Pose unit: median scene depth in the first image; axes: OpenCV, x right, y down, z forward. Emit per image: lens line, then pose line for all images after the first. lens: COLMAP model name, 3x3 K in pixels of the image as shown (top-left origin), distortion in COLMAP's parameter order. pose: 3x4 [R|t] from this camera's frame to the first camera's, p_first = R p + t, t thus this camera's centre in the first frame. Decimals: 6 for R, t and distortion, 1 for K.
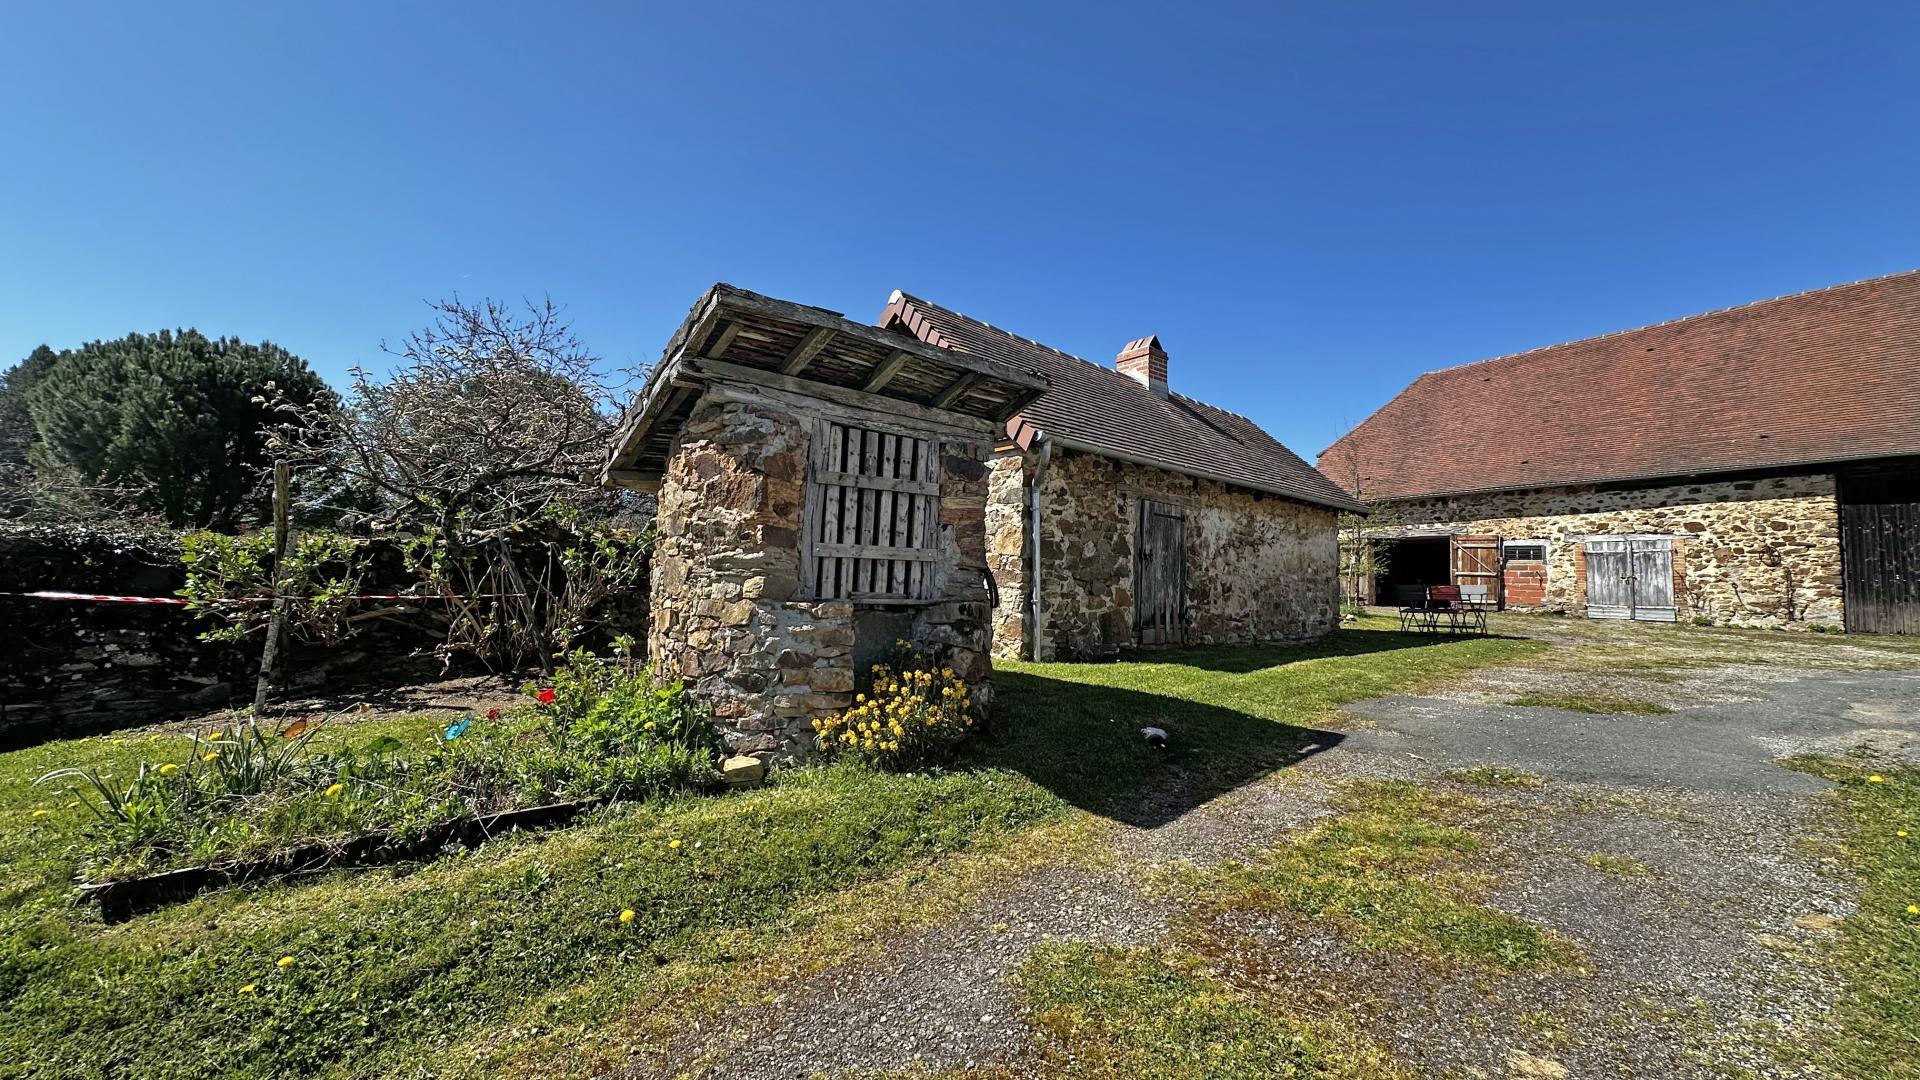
lens RADIAL K [[785.5, 0, 960.2], [0, 785.5, 544.4], [0, 0, 1]] dist [0.004528, 0.000466]
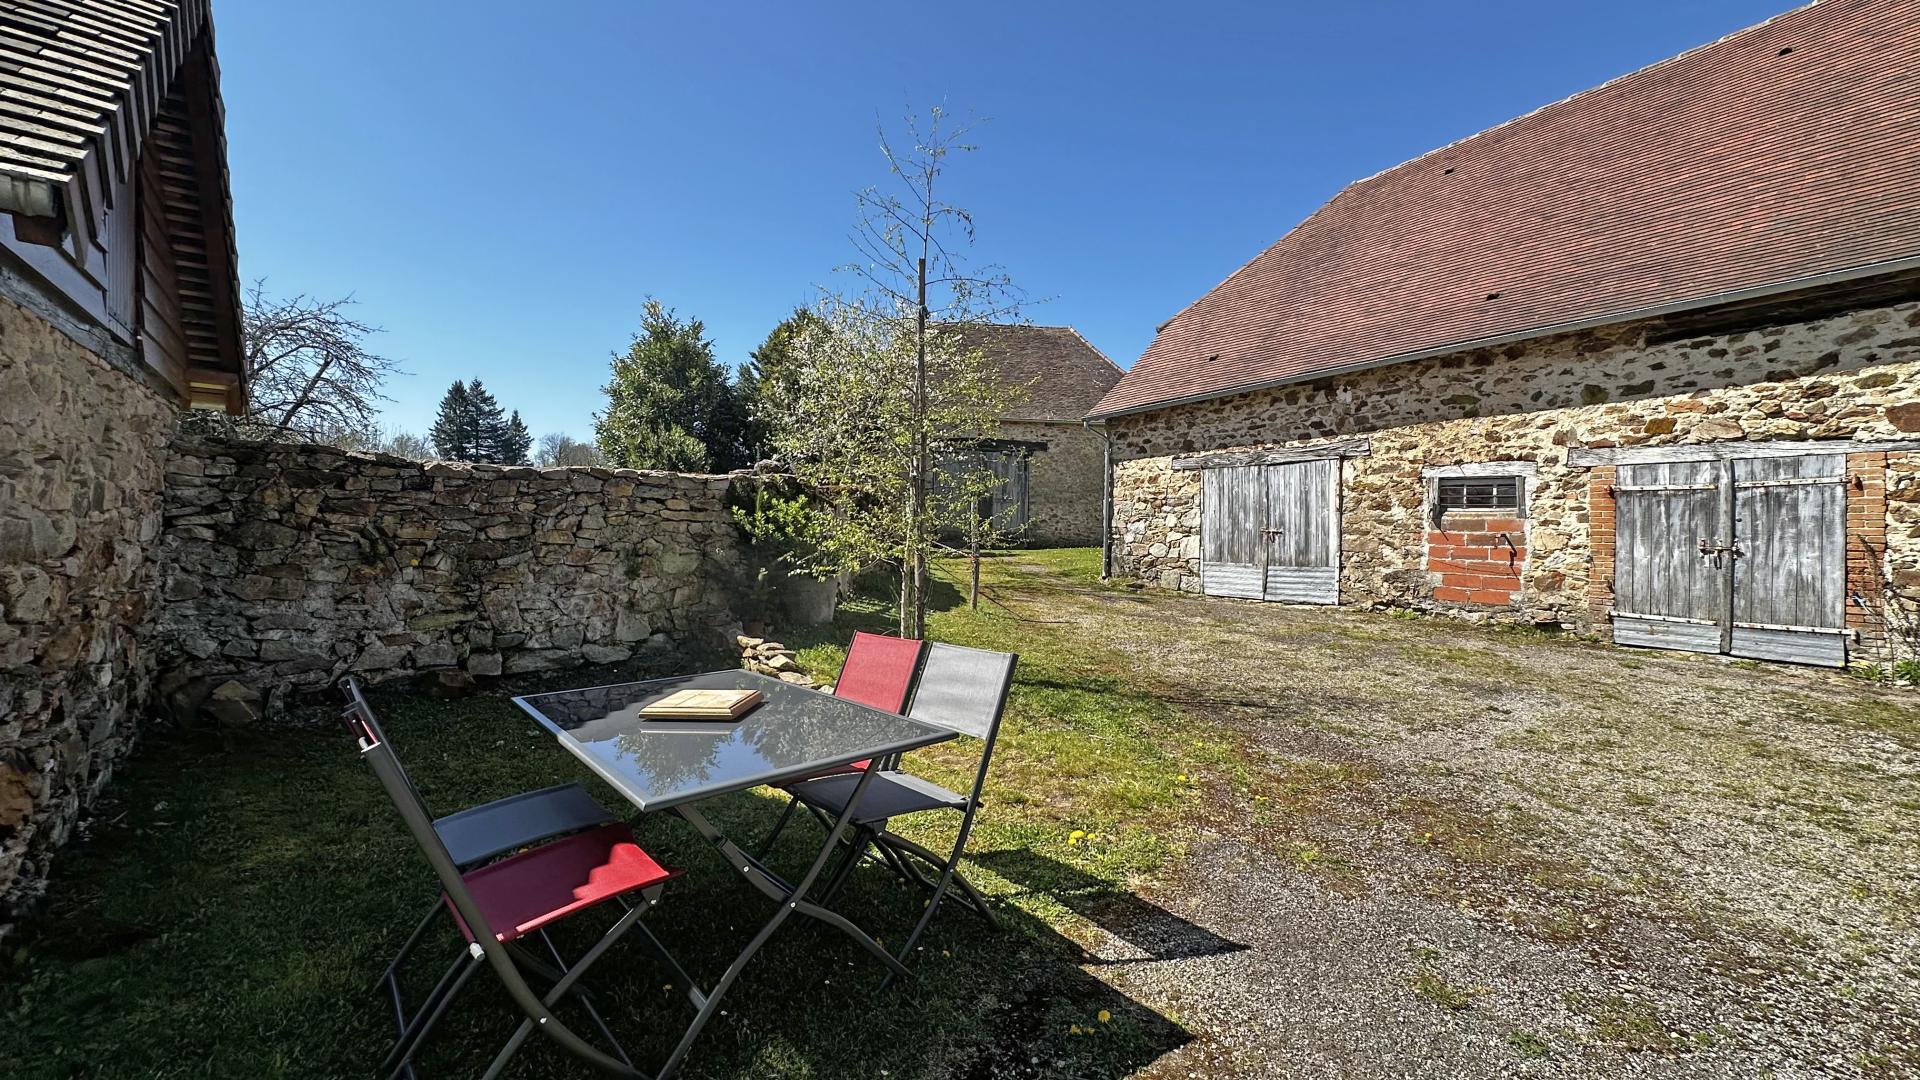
lens RADIAL K [[785.5, 0, 959.6], [0, 785.5, 542.2], [0, 0, 1]] dist [0.004528, 0.000466]
pose [[0.999388, -0.002789, -0.034876, 0.466295], [0.005002, 0.997967, 0.063537, 0.009913], [0.034628, -0.063673, 0.997370, 0.576091]]
